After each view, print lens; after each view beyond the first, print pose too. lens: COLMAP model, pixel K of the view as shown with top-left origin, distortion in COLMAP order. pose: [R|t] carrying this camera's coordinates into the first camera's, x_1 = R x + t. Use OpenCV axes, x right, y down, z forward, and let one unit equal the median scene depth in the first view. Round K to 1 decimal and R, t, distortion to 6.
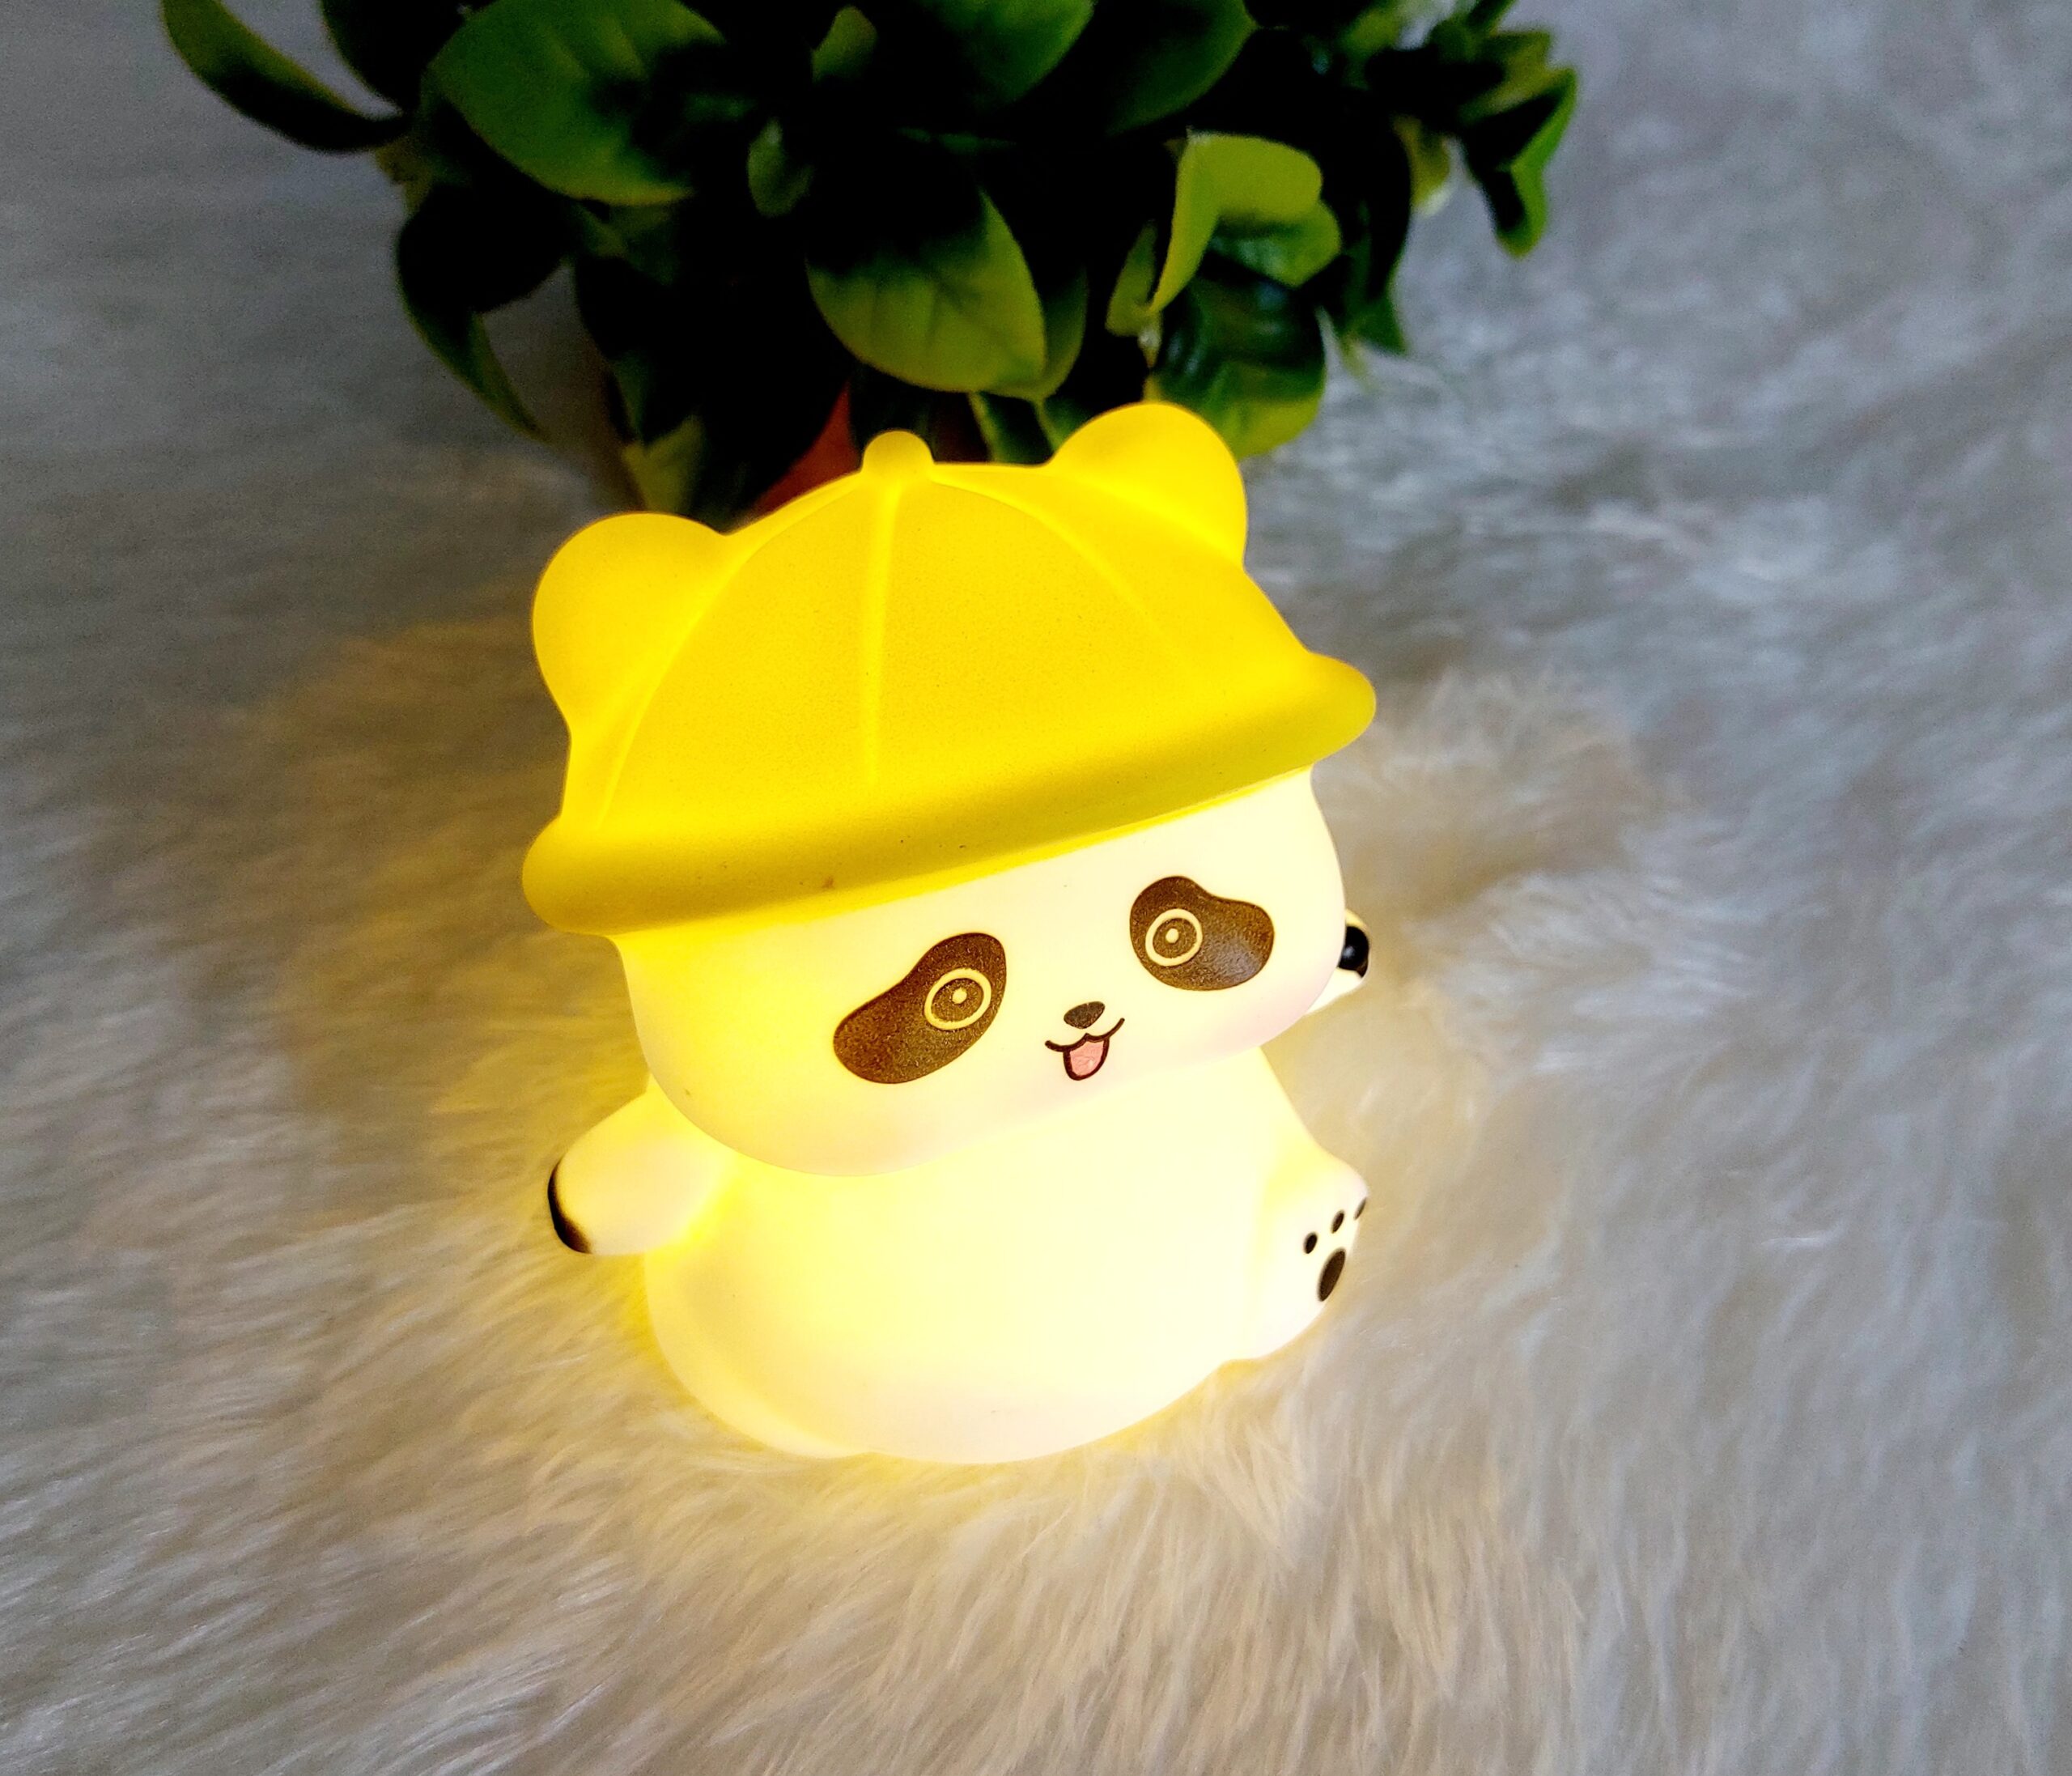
lens RADIAL K [[1863.3, 0, 1036.0], [0, 1863.3, 888.0], [0, 0, 1]] dist [0.005968, -0.001744]
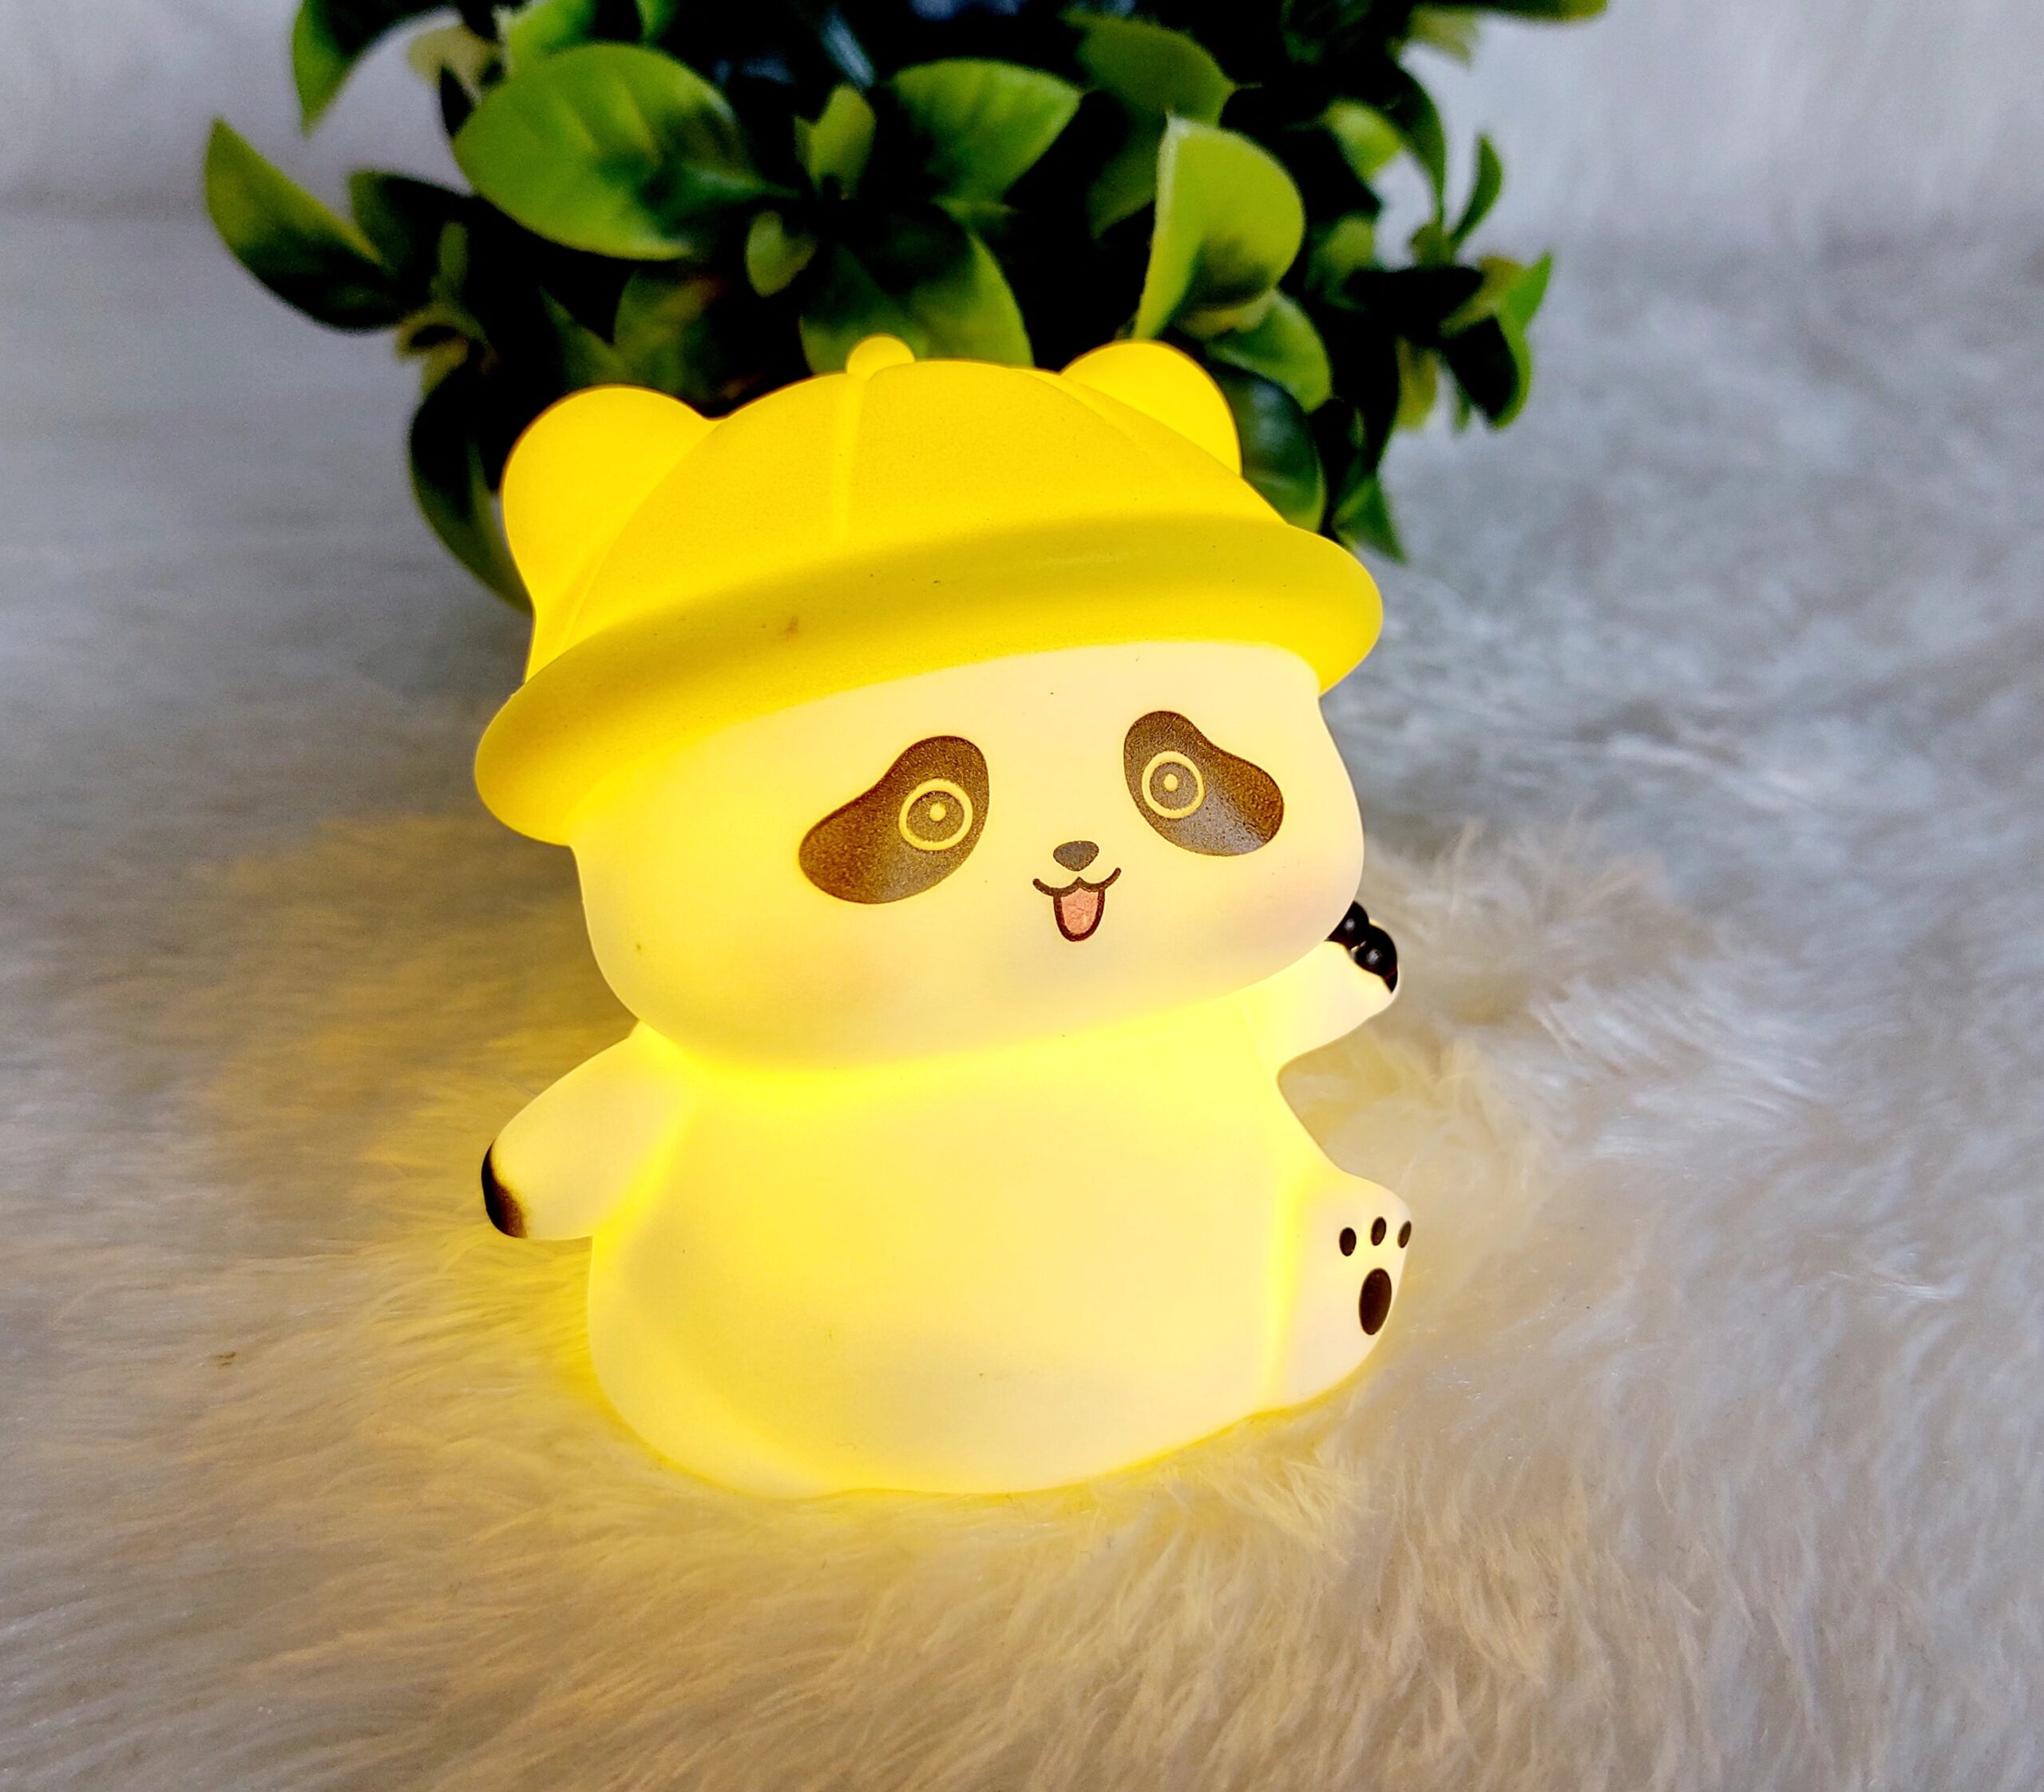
lens RADIAL K [[1940.6, 0, 1022.0], [0, 1940.6, 896.0], [0, 0, 1]] dist [-0.003723, 0.005196]
pose [[0.999756, -0.013171, -0.017738, 0.013713], [0.007656, 0.959647, -0.281102, 0.300283], [0.020725, 0.280898, 0.959514, 0.081098]]
